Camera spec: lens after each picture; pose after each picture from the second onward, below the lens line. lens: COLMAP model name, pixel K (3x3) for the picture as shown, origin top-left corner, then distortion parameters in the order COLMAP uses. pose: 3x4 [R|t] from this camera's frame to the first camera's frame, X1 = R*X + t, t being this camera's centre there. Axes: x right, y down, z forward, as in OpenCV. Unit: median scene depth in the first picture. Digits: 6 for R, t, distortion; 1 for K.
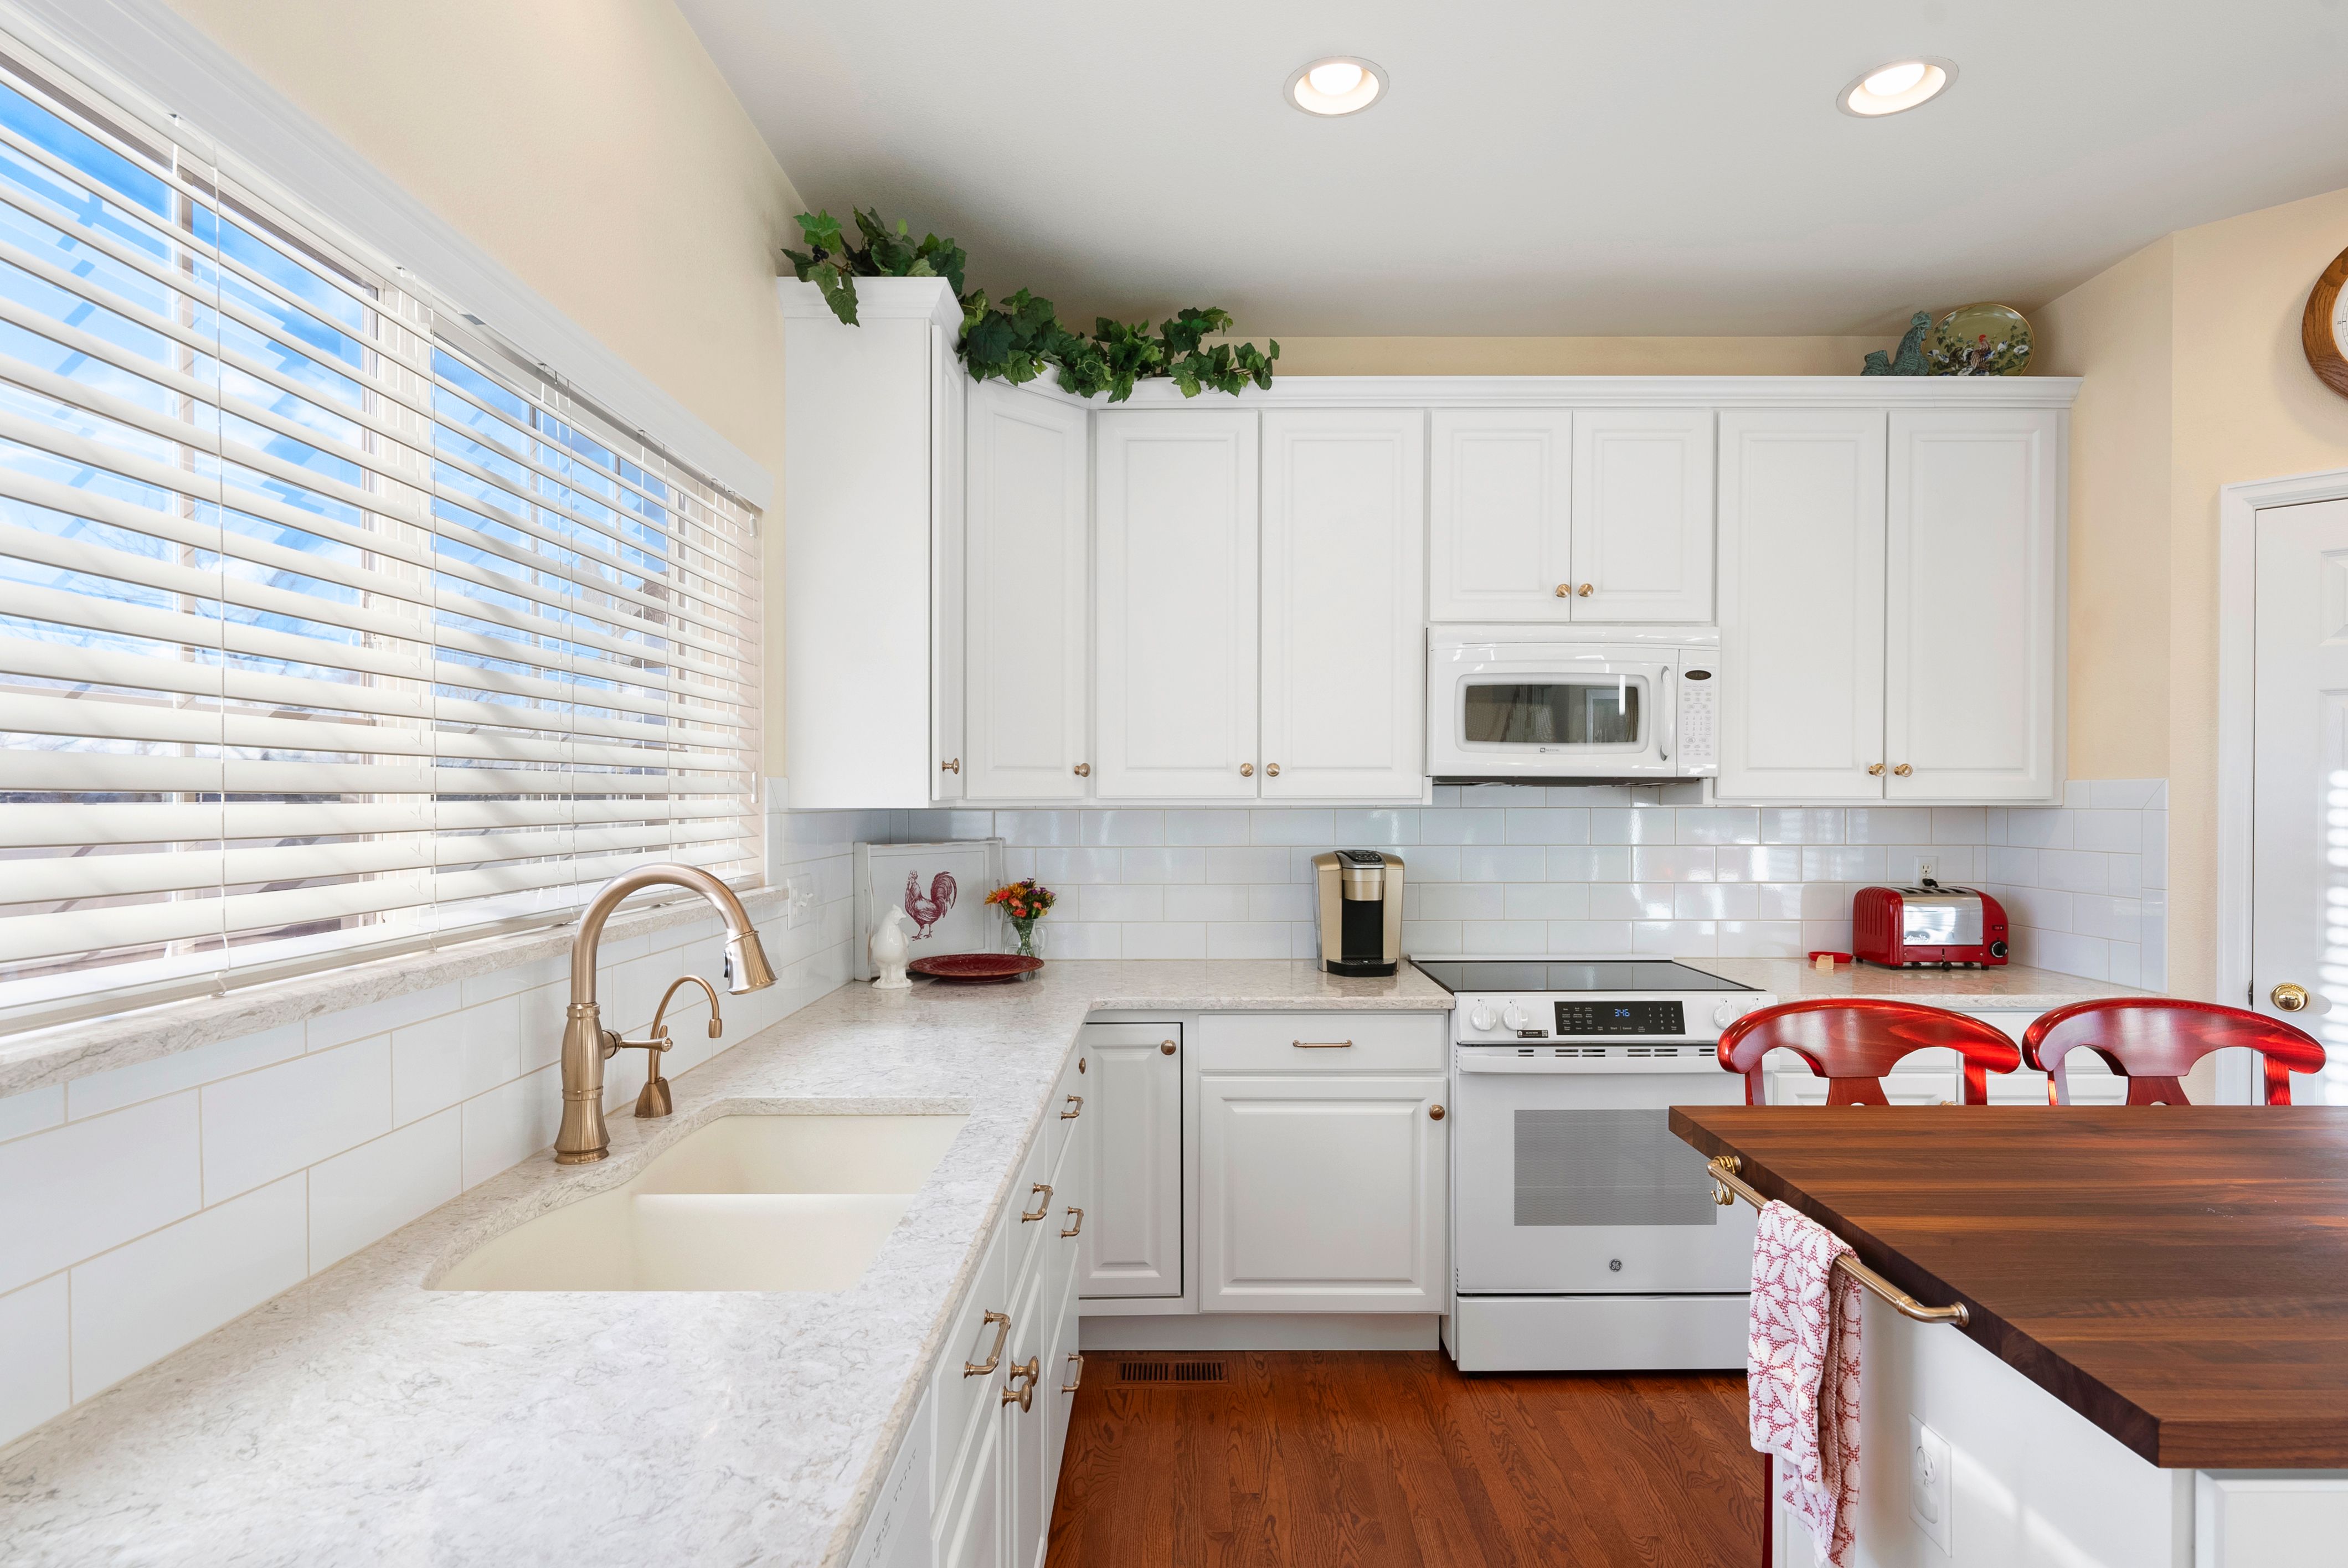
lens RADIAL K [[1206.7, 0, 1176.4], [0, 1206.7, 815.0], [0, 0, 1]] dist [0.015483, 0.005318]
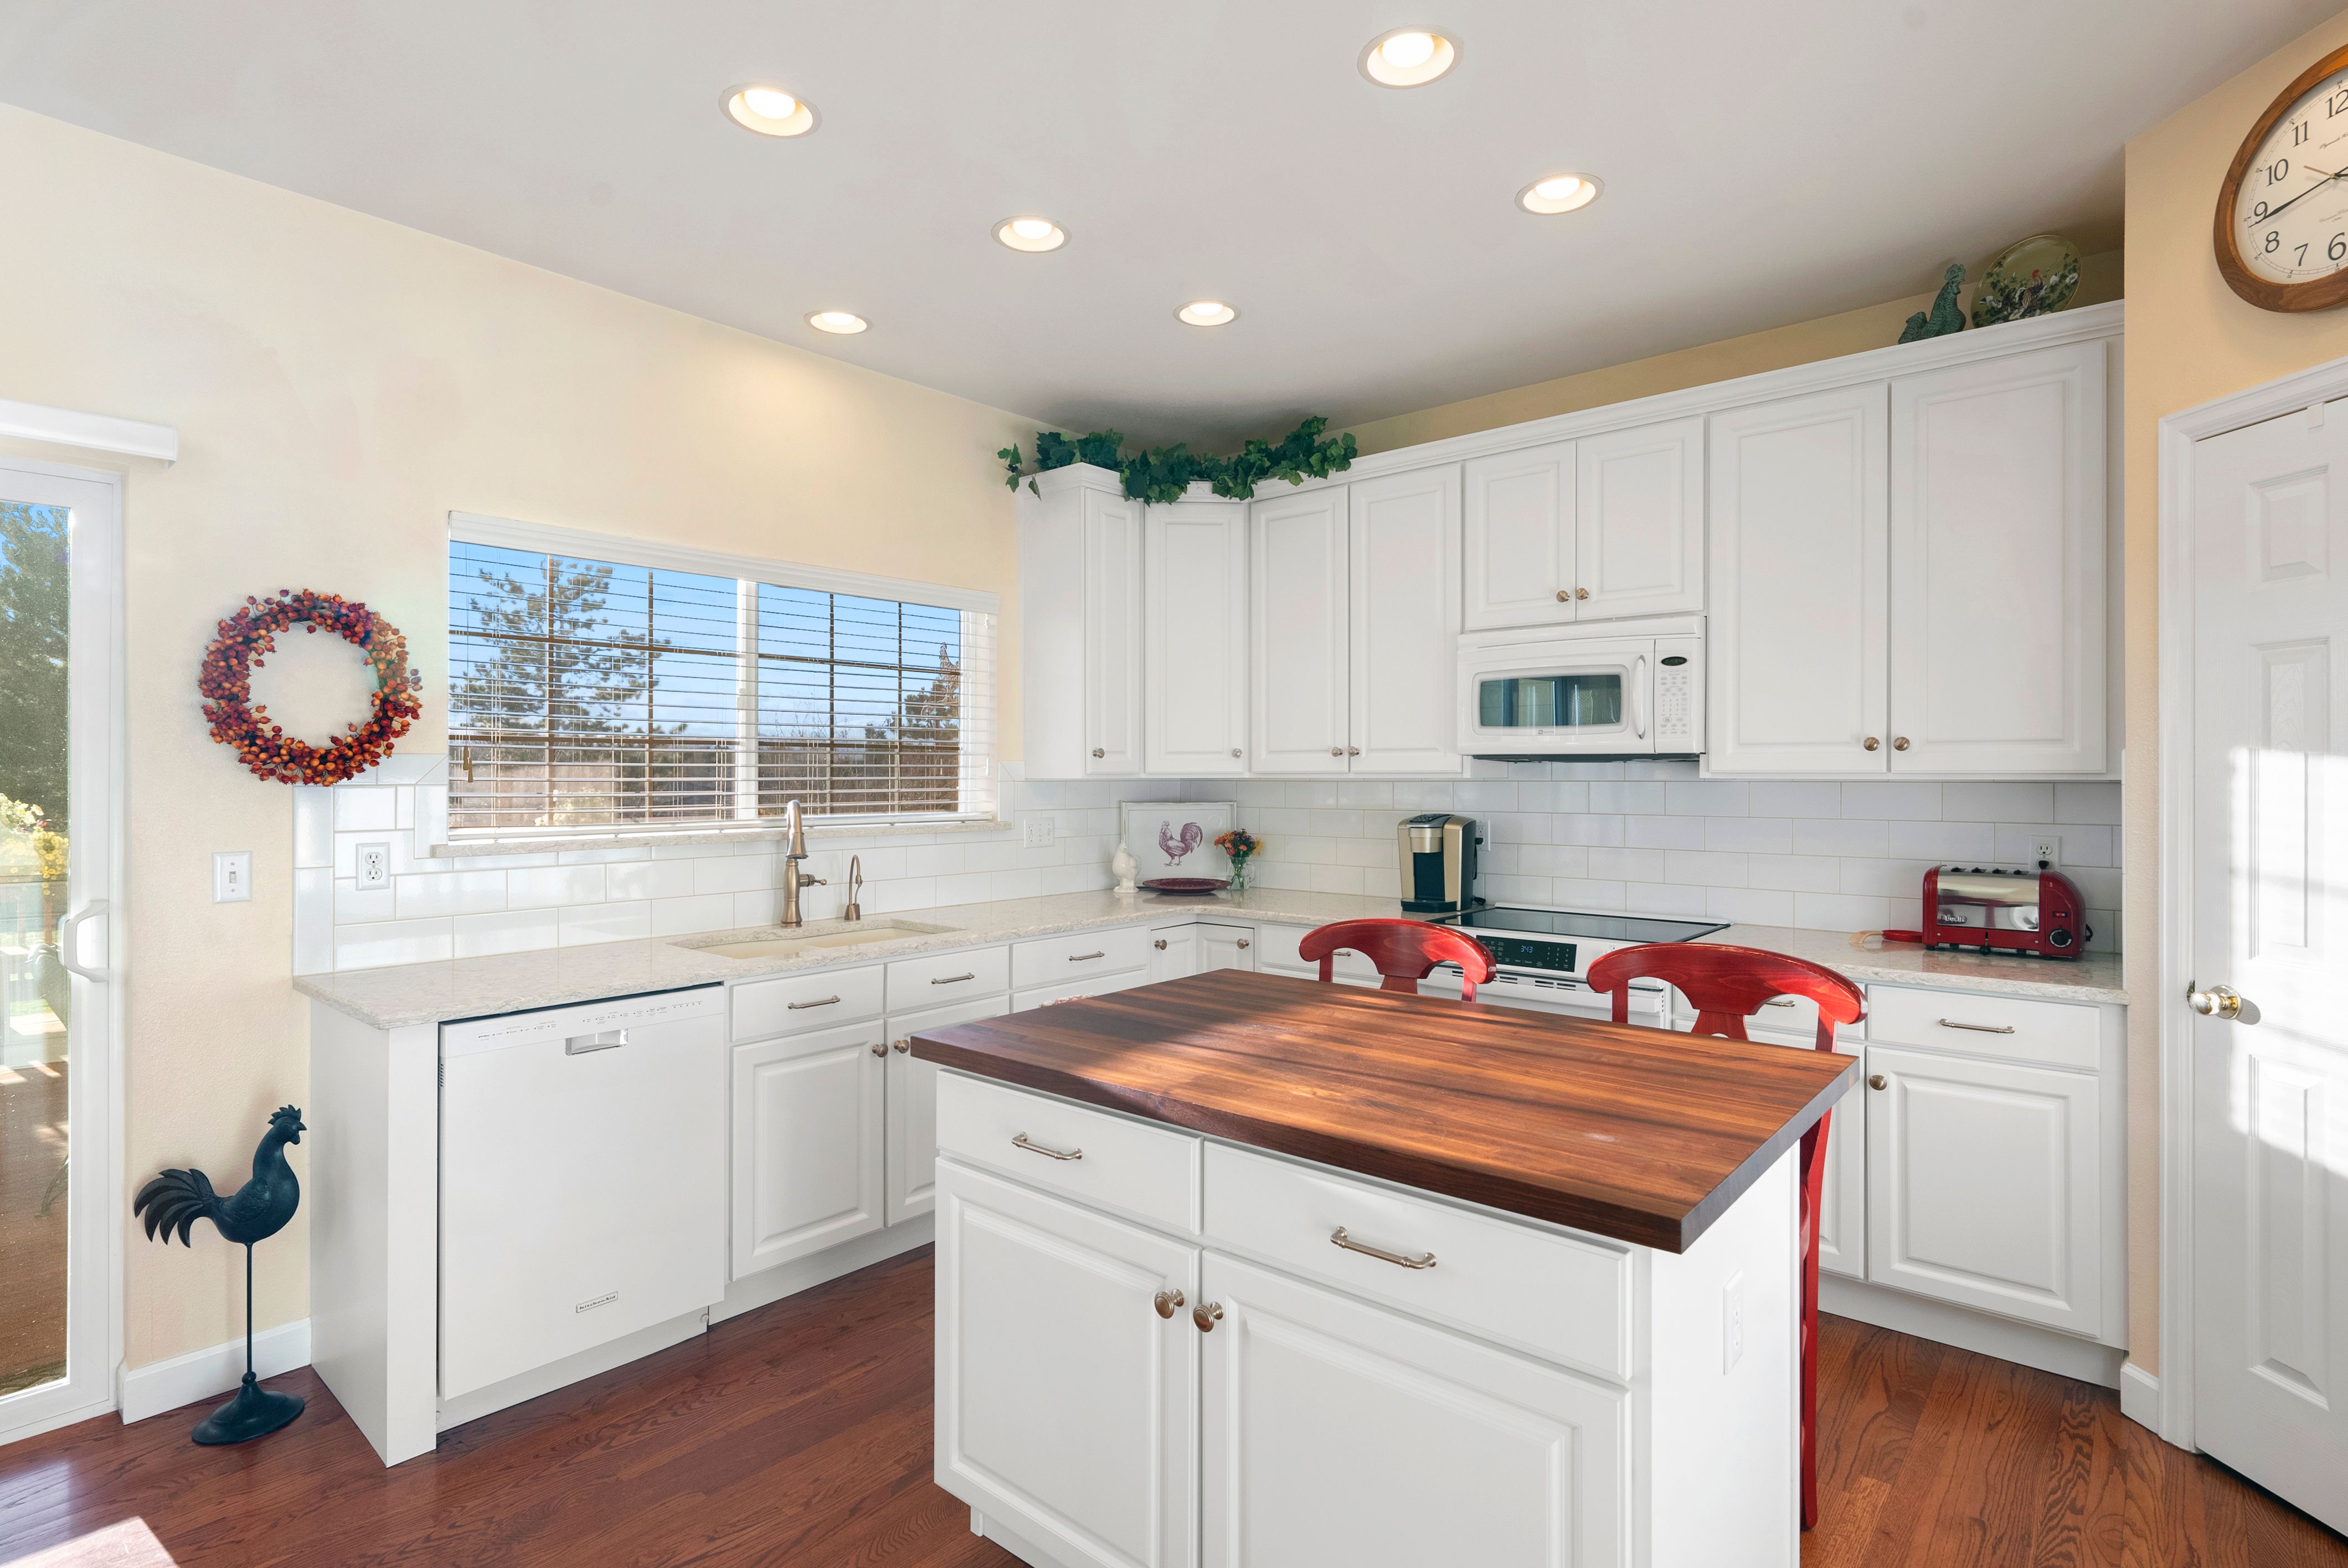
lens RADIAL K [[1206.7, 0, 1181.3], [0, 1206.7, 782.0], [0, 0, 1]] dist [0.015483, 0.005318]
pose [[0.745448, 0.003951, -0.666552, 0.815286], [-0.009792, 0.999939, -0.005023, 0.004982], [0.666492, 0.010272, 0.745441, -0.120141]]
